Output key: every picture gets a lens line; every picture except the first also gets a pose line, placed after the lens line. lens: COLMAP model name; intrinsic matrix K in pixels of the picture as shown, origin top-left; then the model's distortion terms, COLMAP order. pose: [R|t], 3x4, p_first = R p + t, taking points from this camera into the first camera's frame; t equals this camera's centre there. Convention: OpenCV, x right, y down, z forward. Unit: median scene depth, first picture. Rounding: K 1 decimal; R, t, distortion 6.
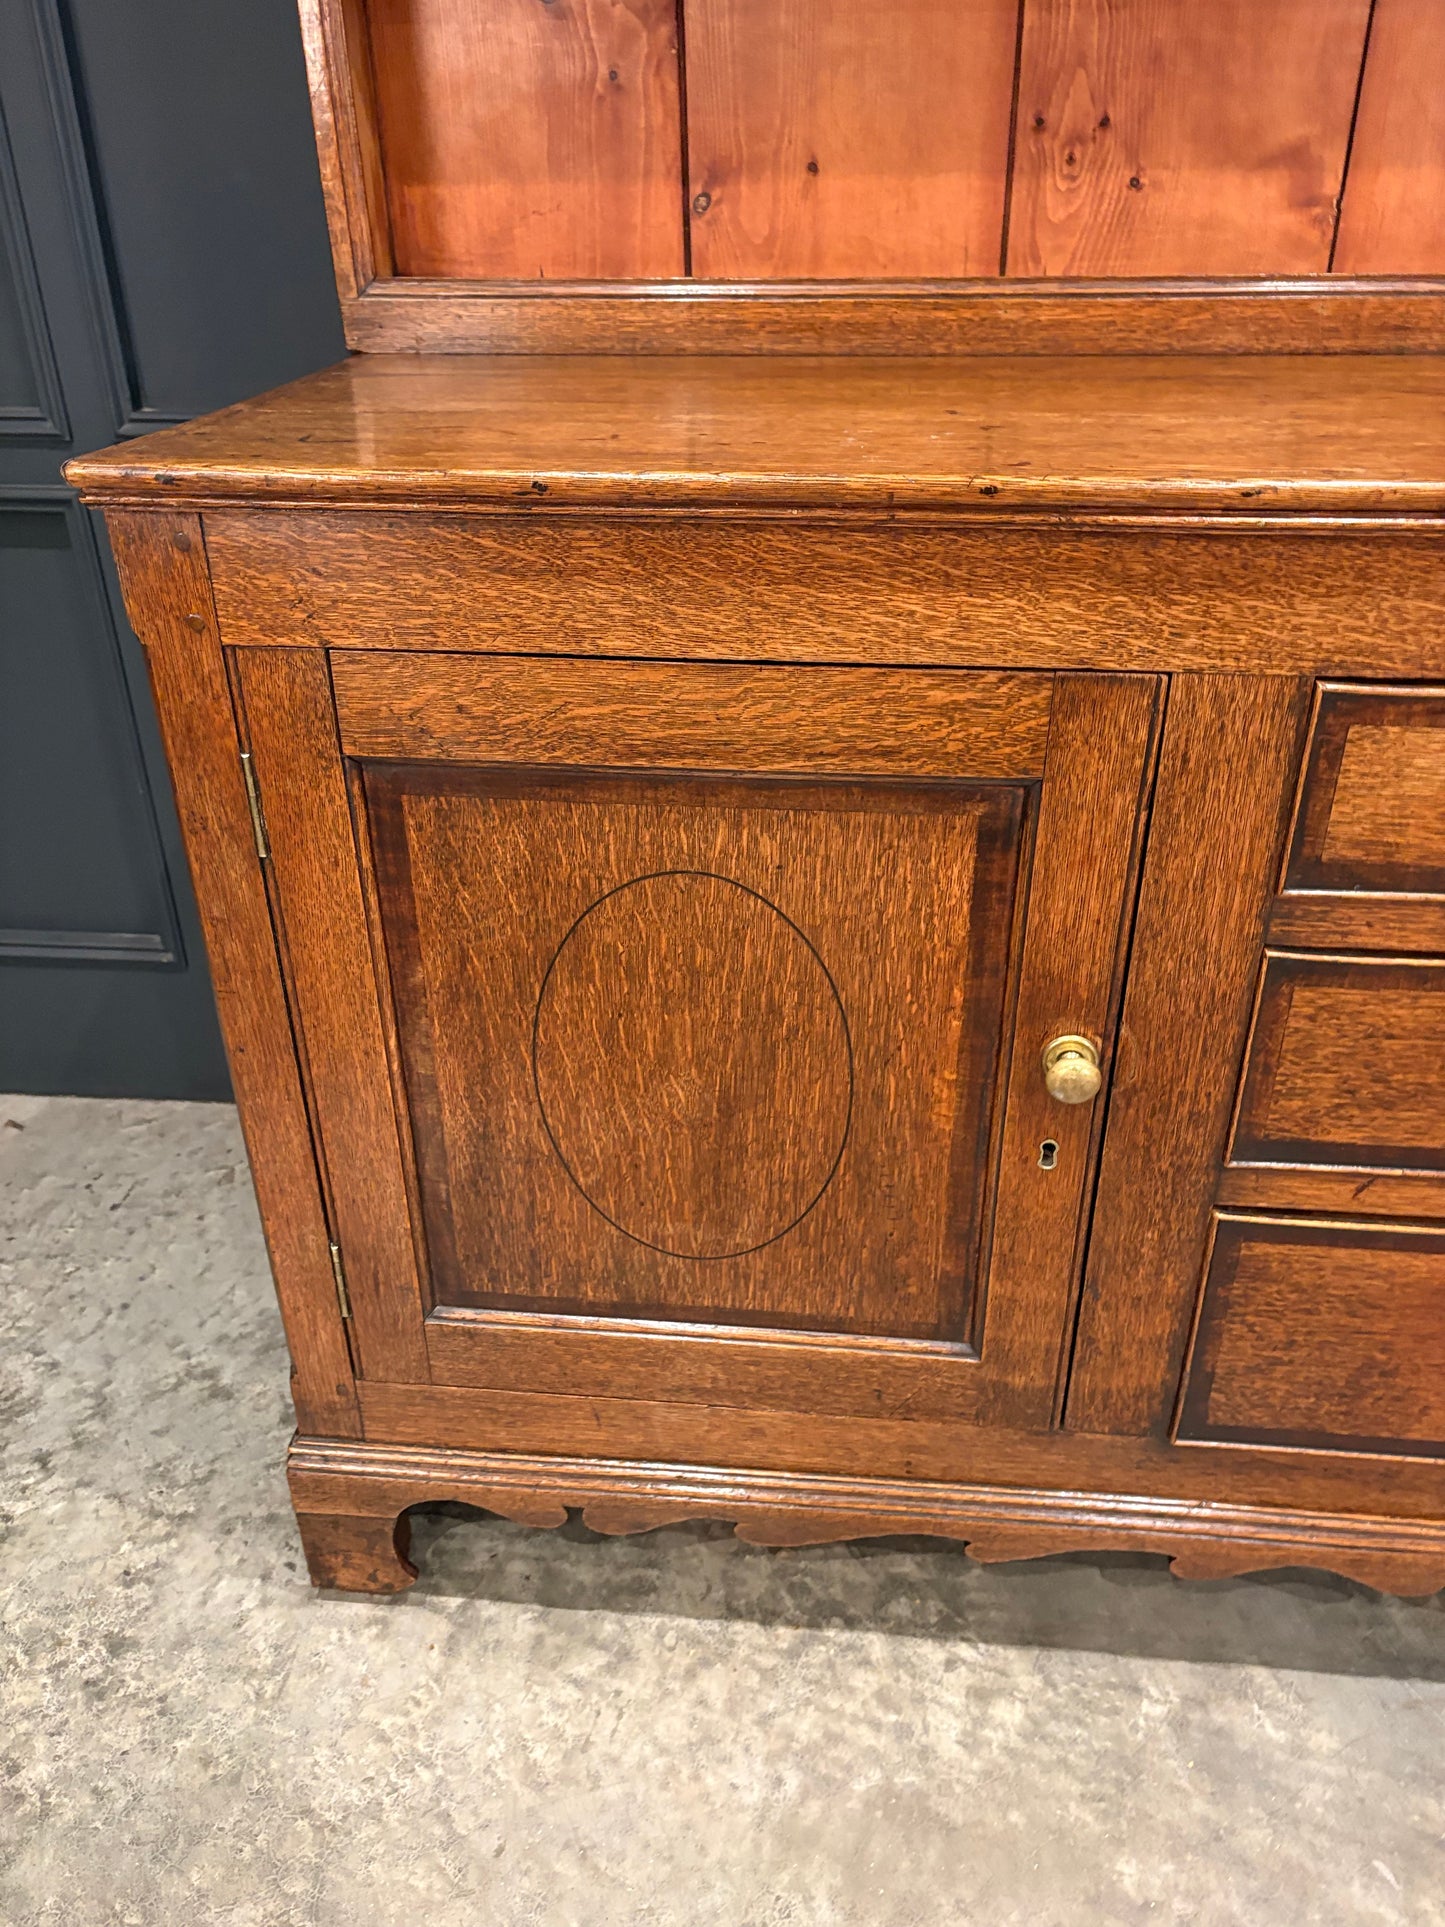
lens RADIAL K [[1451.5, 0, 734.7], [0, 1451.5, 969.1], [0, 0, 1]] dist [0.046775, -0.045230]
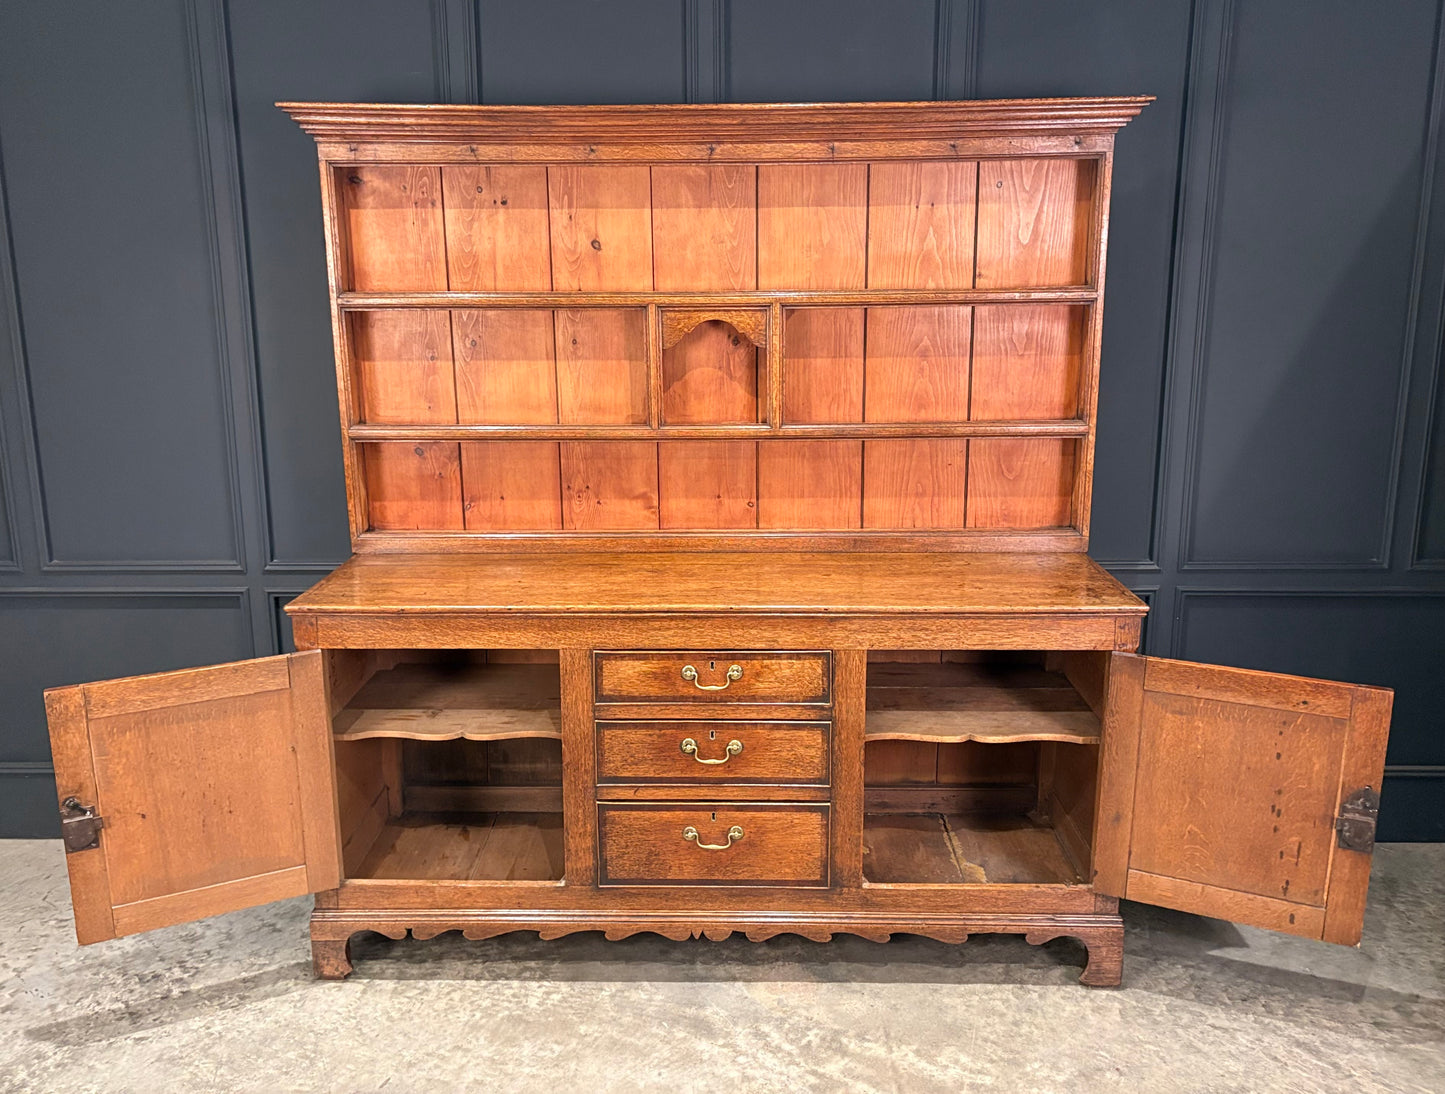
lens RADIAL K [[1161.6, 0, 708.7], [0, 1161.6, 519.9], [0, 0, 1]] dist [0.081015, -0.076239]
pose [[0.997113, -0.014962, 0.074447, 0.361728], [0.035973, 0.956479, -0.289575, 0.311696], [-0.066874, 0.291417, 0.954256, -1.708759]]
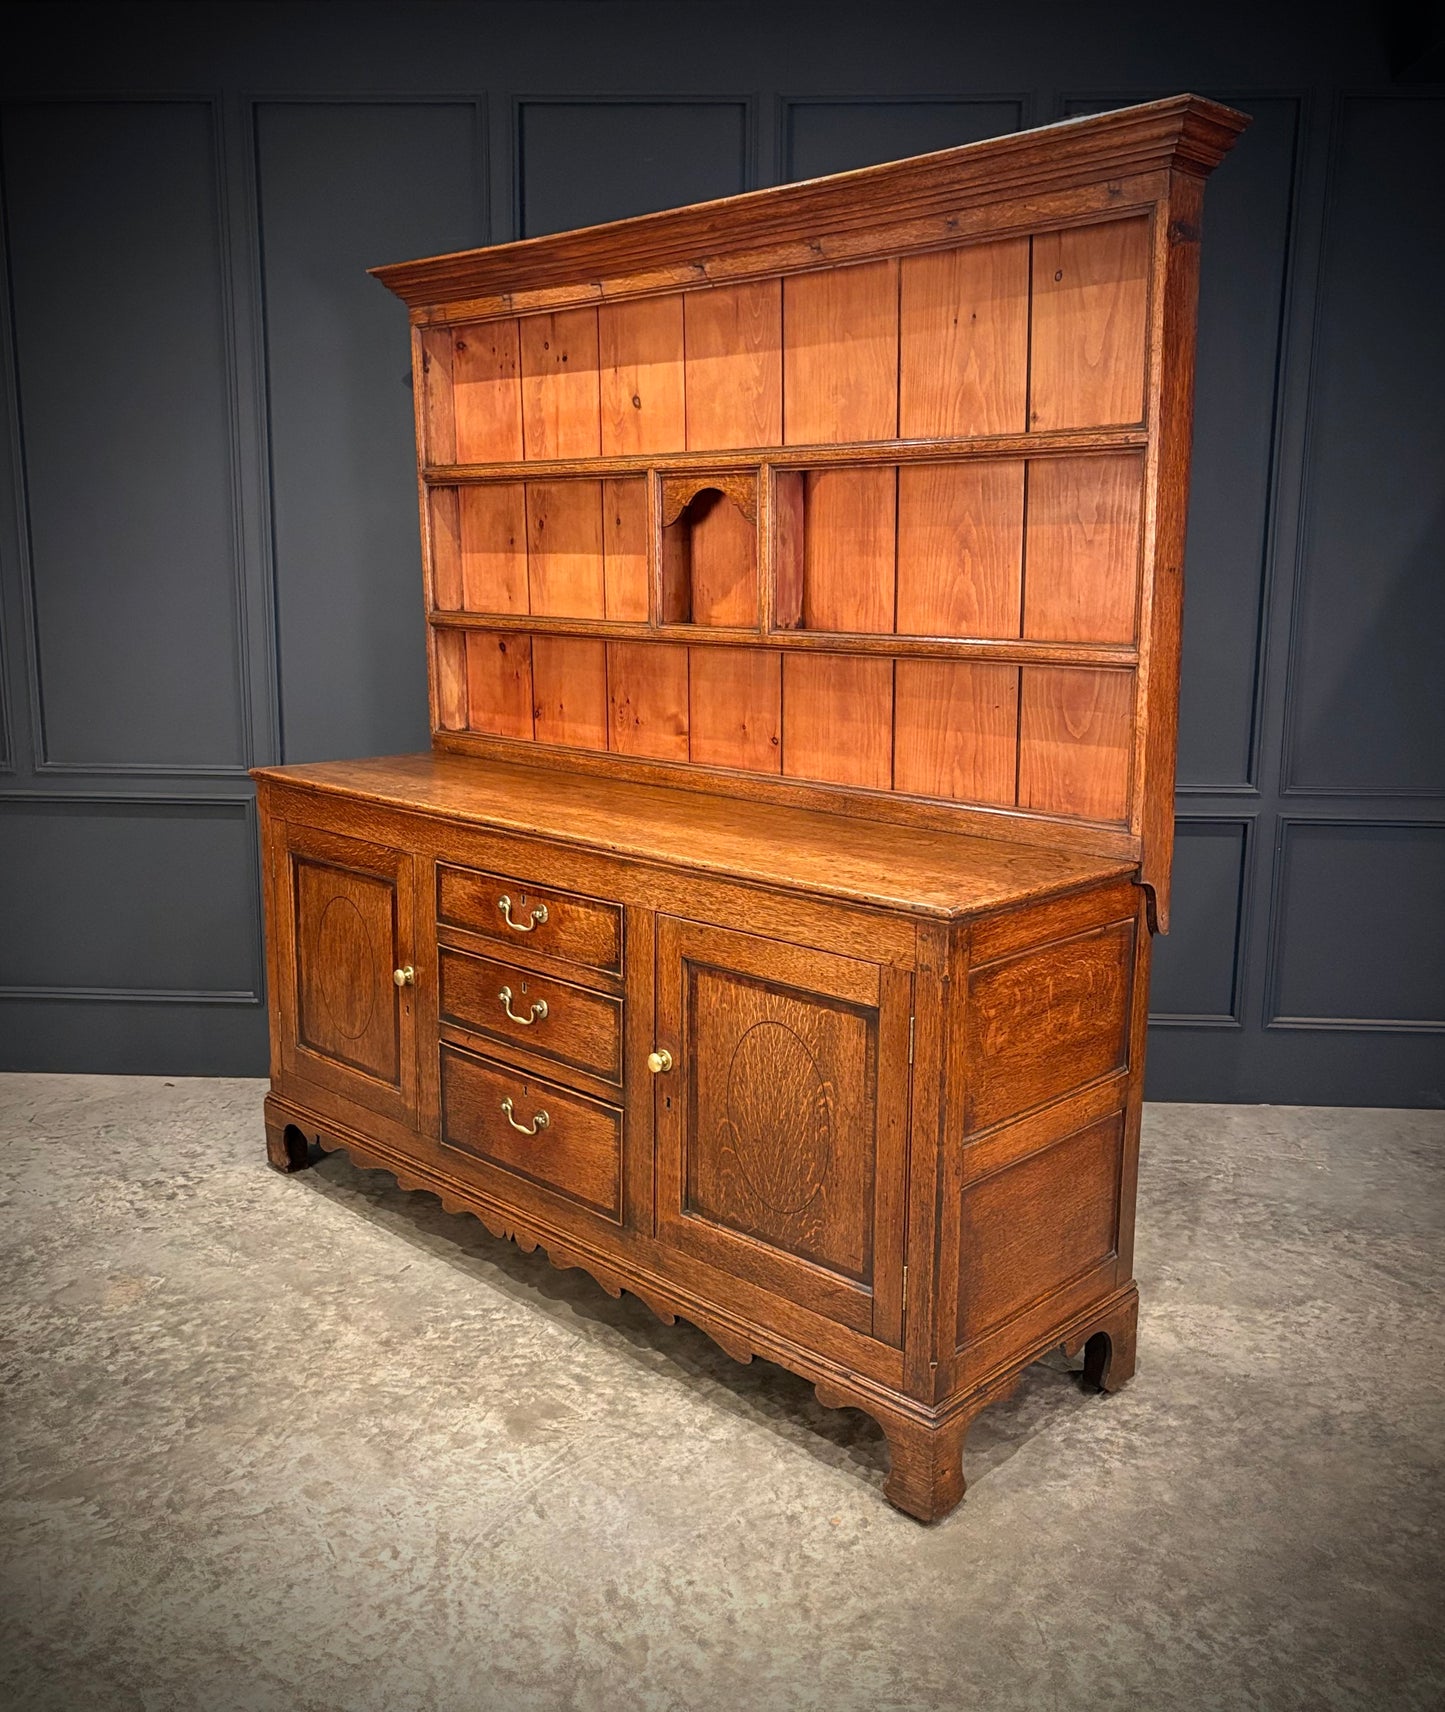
lens RADIAL K [[1539.8, 0, 709.7], [0, 1539.8, 825.0], [0, 0, 1]] dist [0.100419, -0.211175]
pose [[0.776639, 0.122809, -0.617859, 2.414815], [-0.319734, 0.921933, -0.218653, 0.250729], [0.542772, 0.367365, 0.755276, -1.133863]]
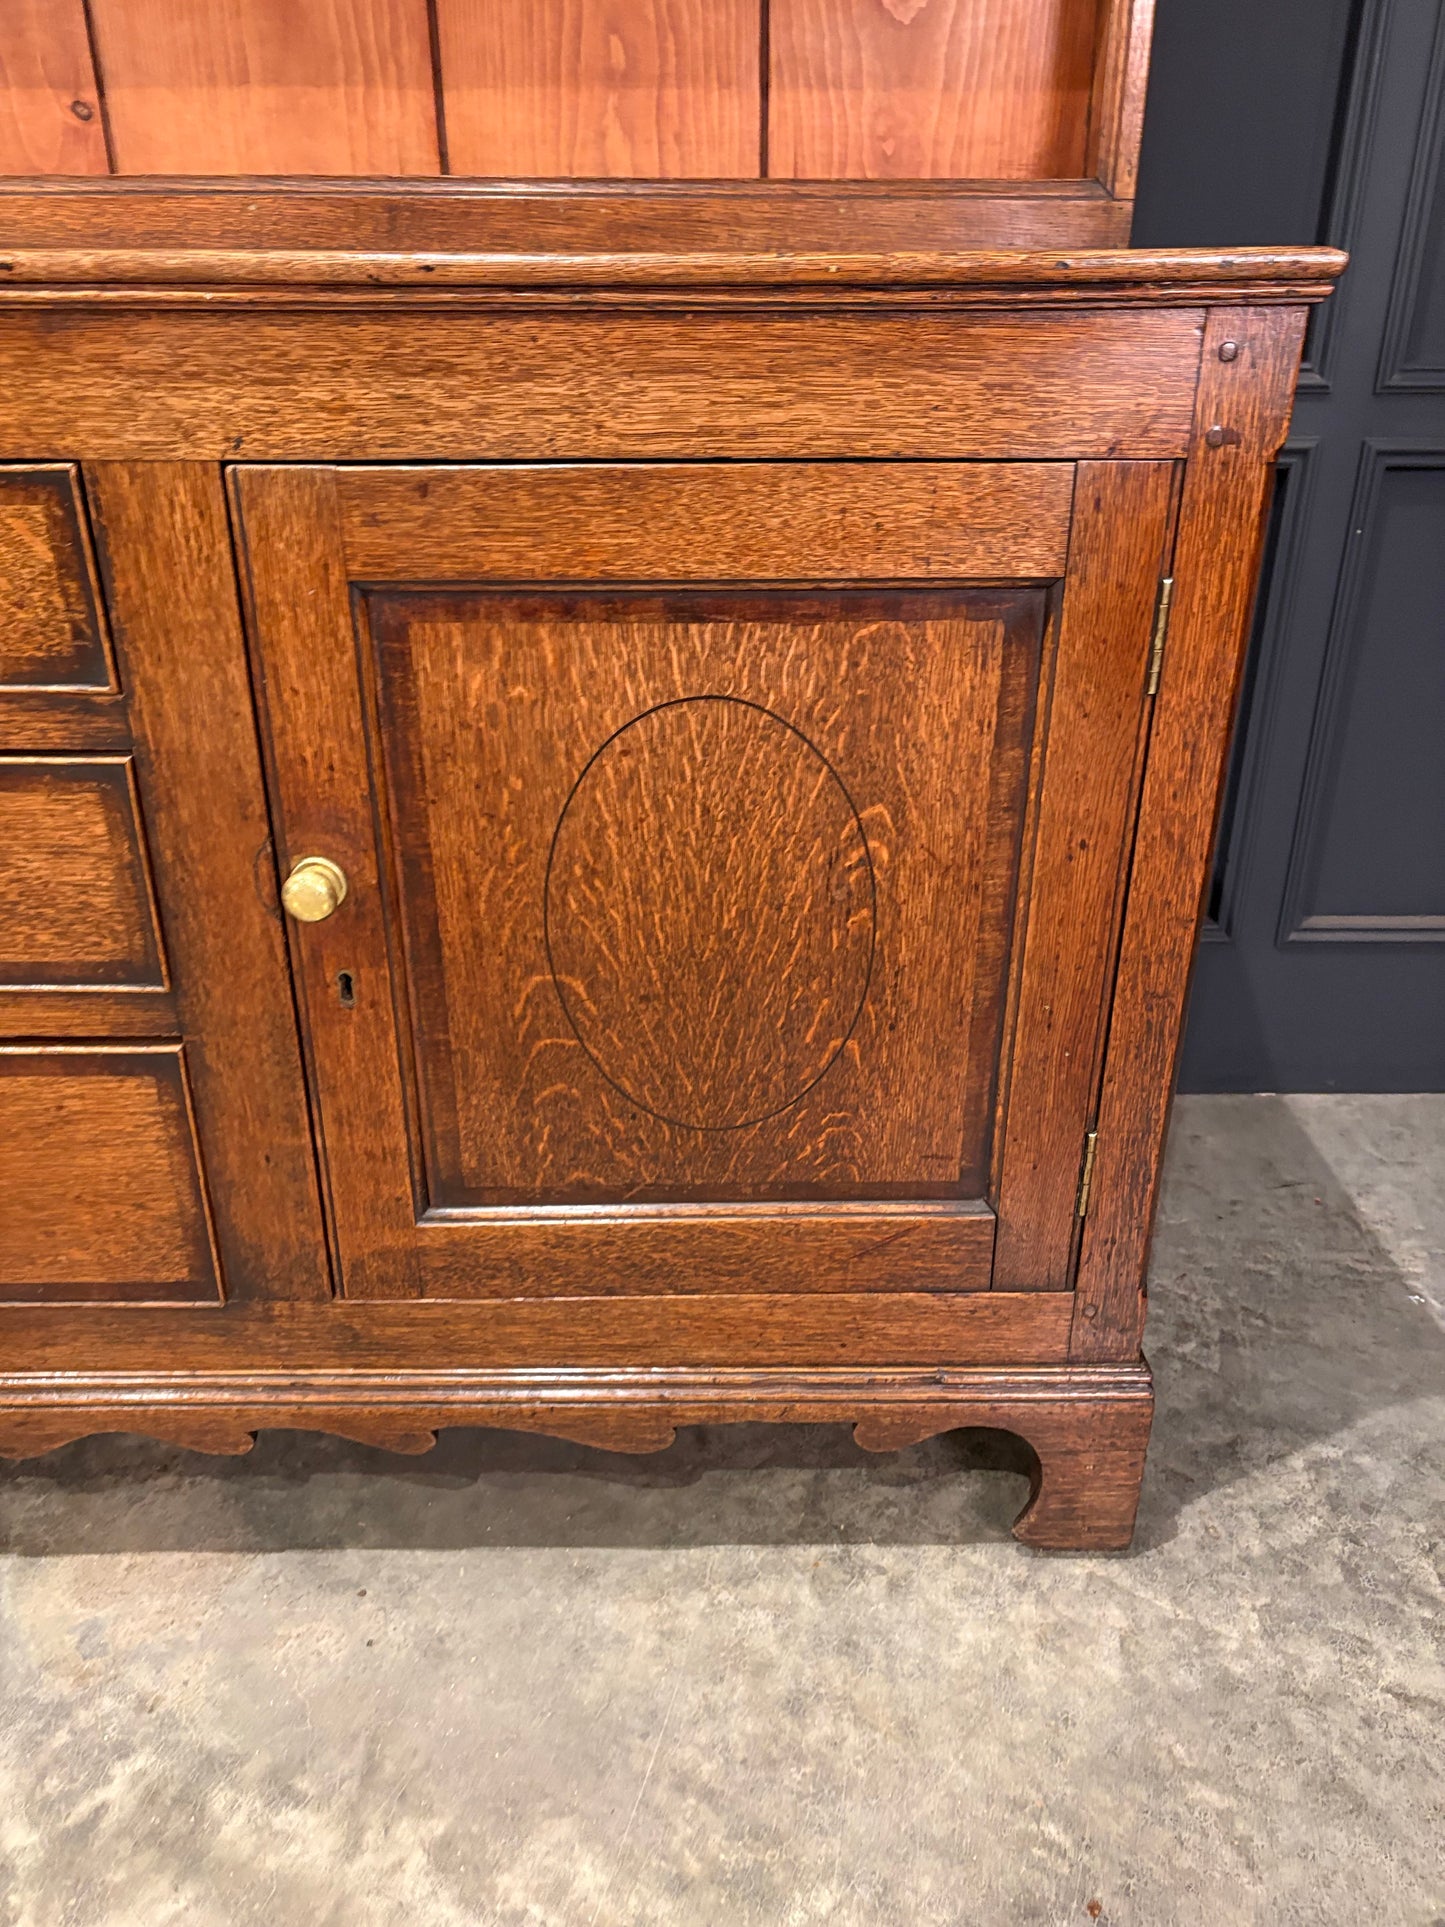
lens RADIAL K [[1451.5, 0, 734.7], [0, 1451.5, 969.1], [0, 0, 1]] dist [0.046775, -0.045230]
pose [[0.993467, -0.037575, 0.107758, 1.048523], [0.045037, 0.996691, -0.067672, 0.203510], [-0.104858, 0.072082, 0.991871, -0.074878]]
